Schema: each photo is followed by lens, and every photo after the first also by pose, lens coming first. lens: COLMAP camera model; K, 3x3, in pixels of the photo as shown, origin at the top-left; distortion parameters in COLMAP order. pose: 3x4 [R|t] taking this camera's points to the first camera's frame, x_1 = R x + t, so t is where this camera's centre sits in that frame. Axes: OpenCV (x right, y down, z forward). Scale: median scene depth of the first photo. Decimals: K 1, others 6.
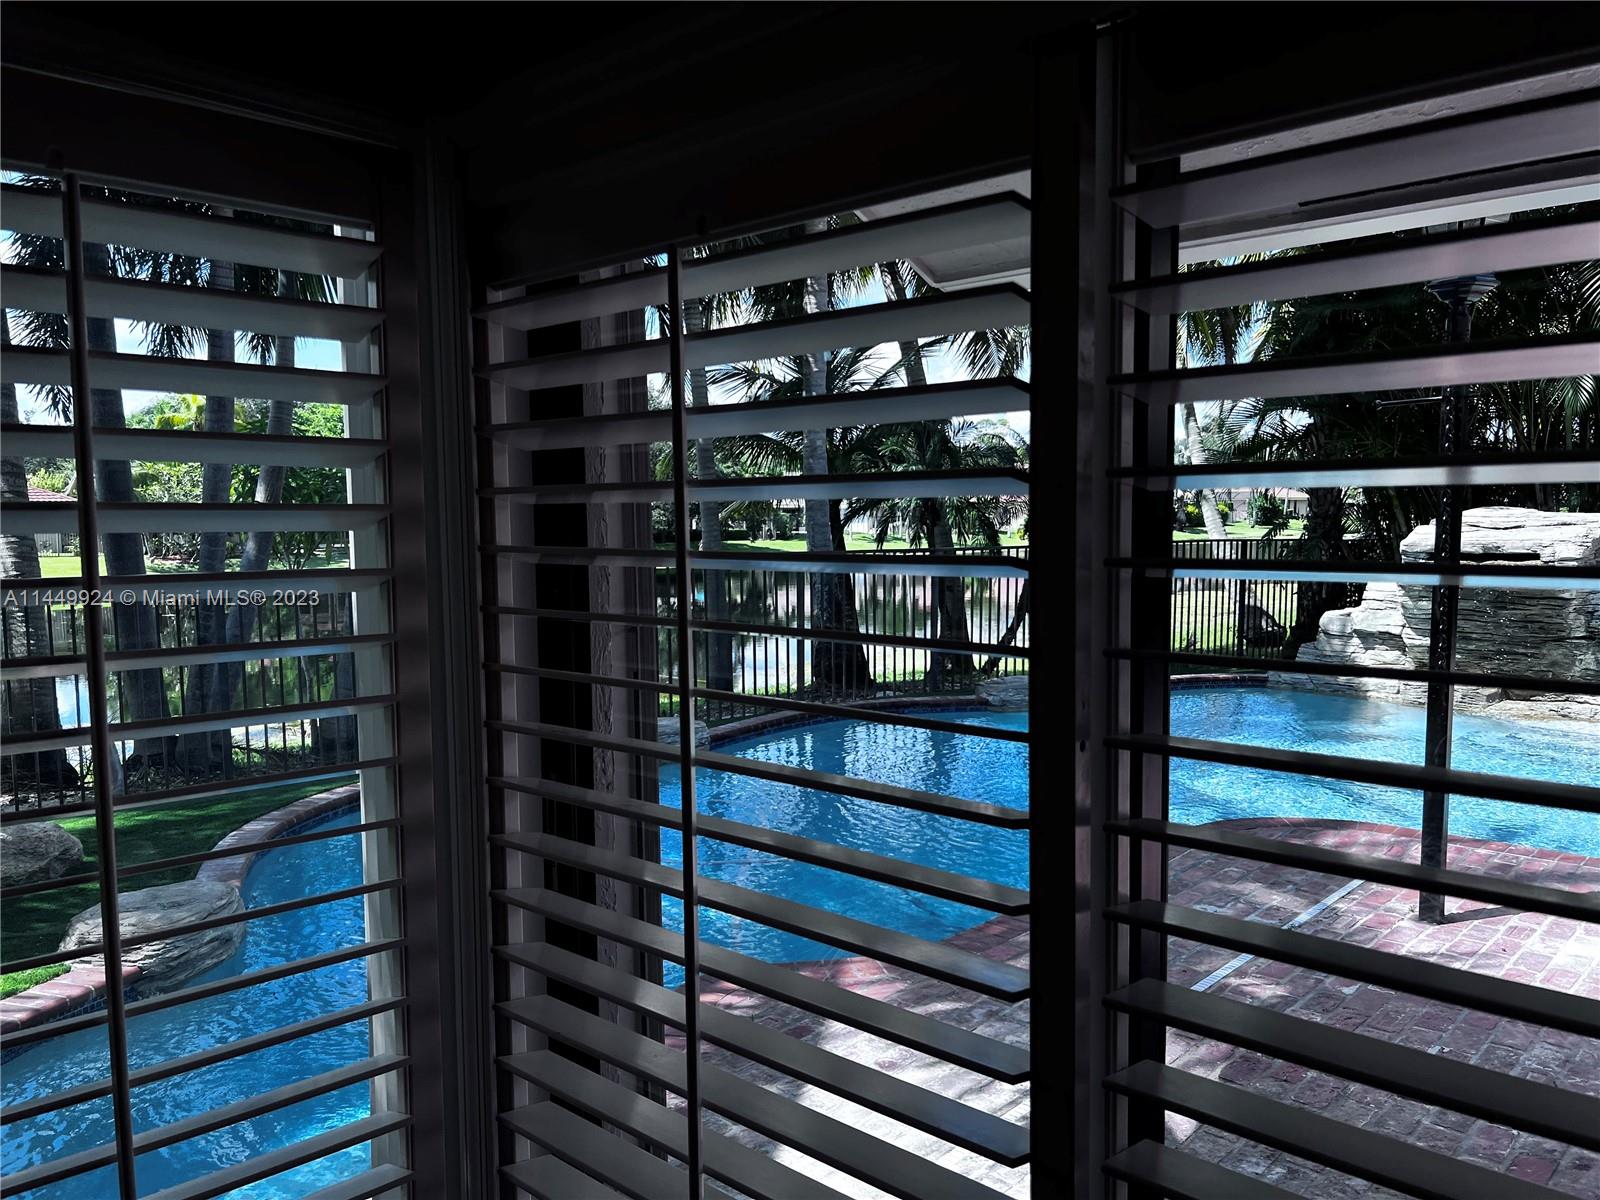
lens RADIAL K [[1221.8, 0, 799.1], [0, 1221.8, 603.5], [0, 0, 1]] dist [0.013561, 0.003180]
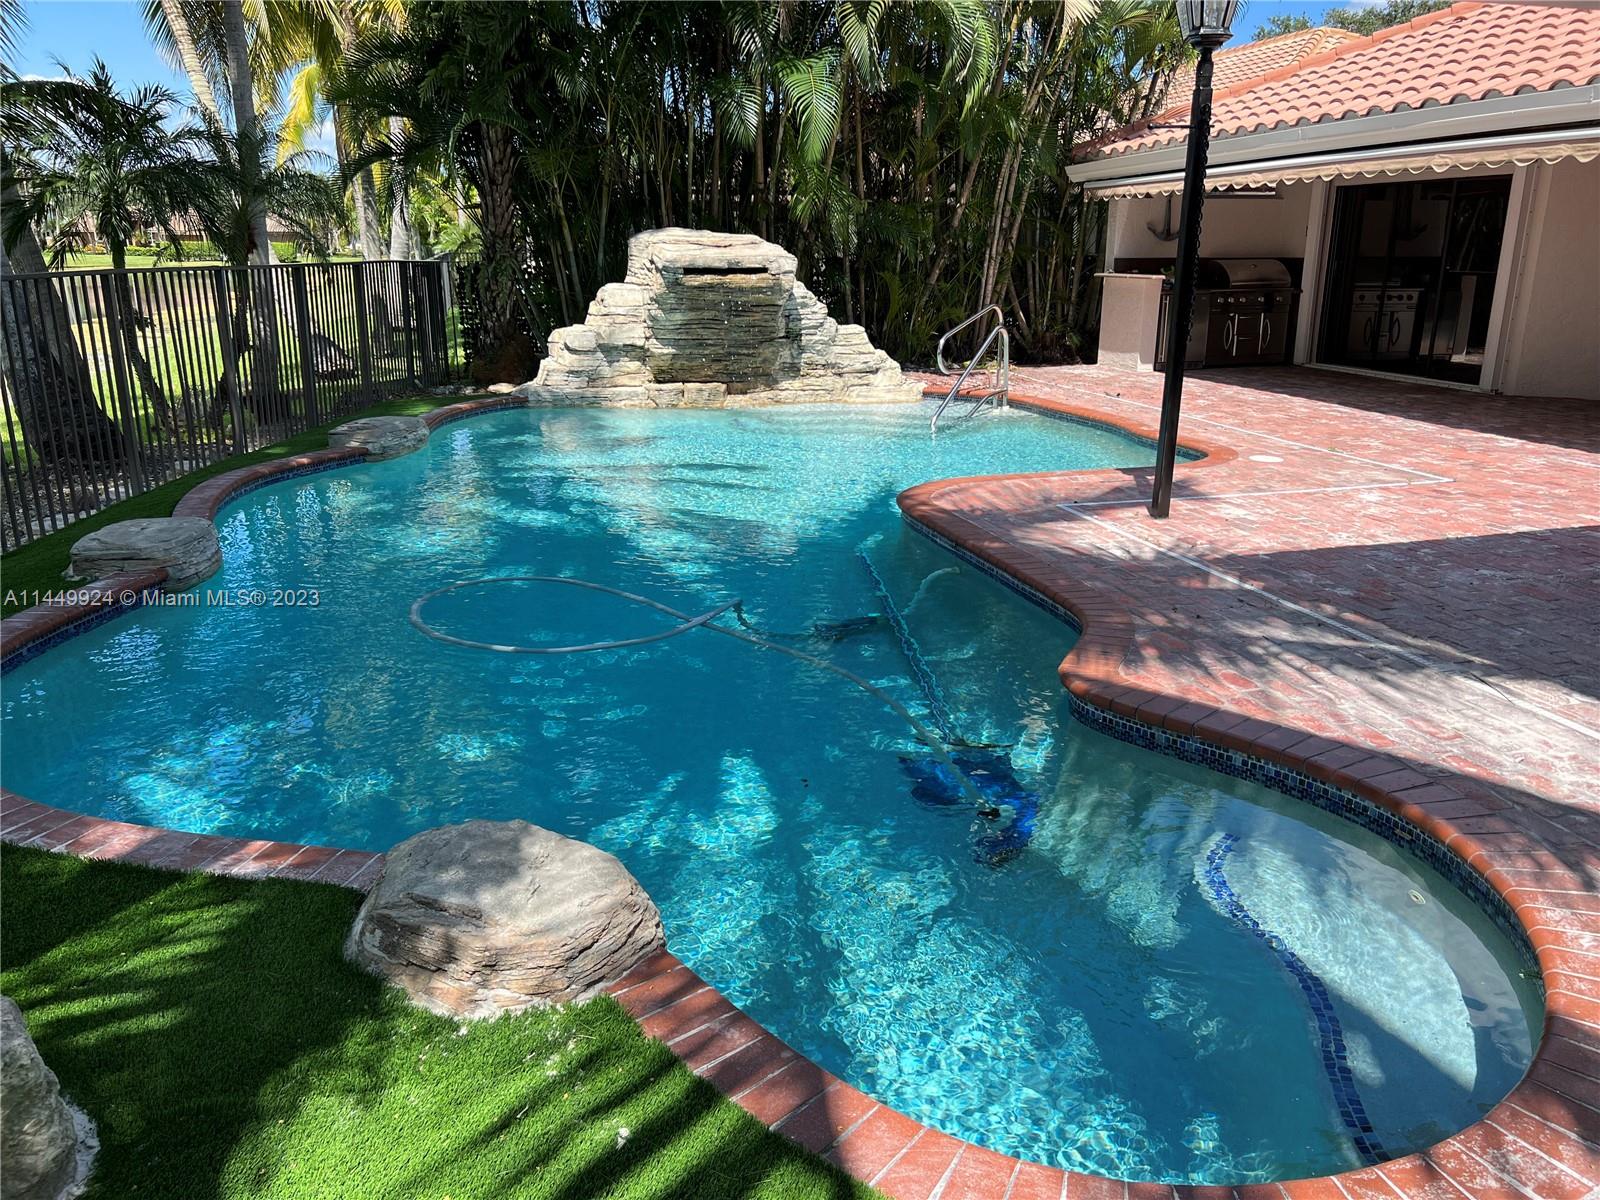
lens RADIAL K [[1221.8, 0, 798.4], [0, 1221.8, 602.8], [0, 0, 1]] dist [0.013561, 0.003180]
pose [[0.536525, -0.227379, 0.812674, -0.398002], [0.055362, 0.970426, 0.234966, -0.001343], [-0.842067, -0.081074, 0.533246, 0.271837]]
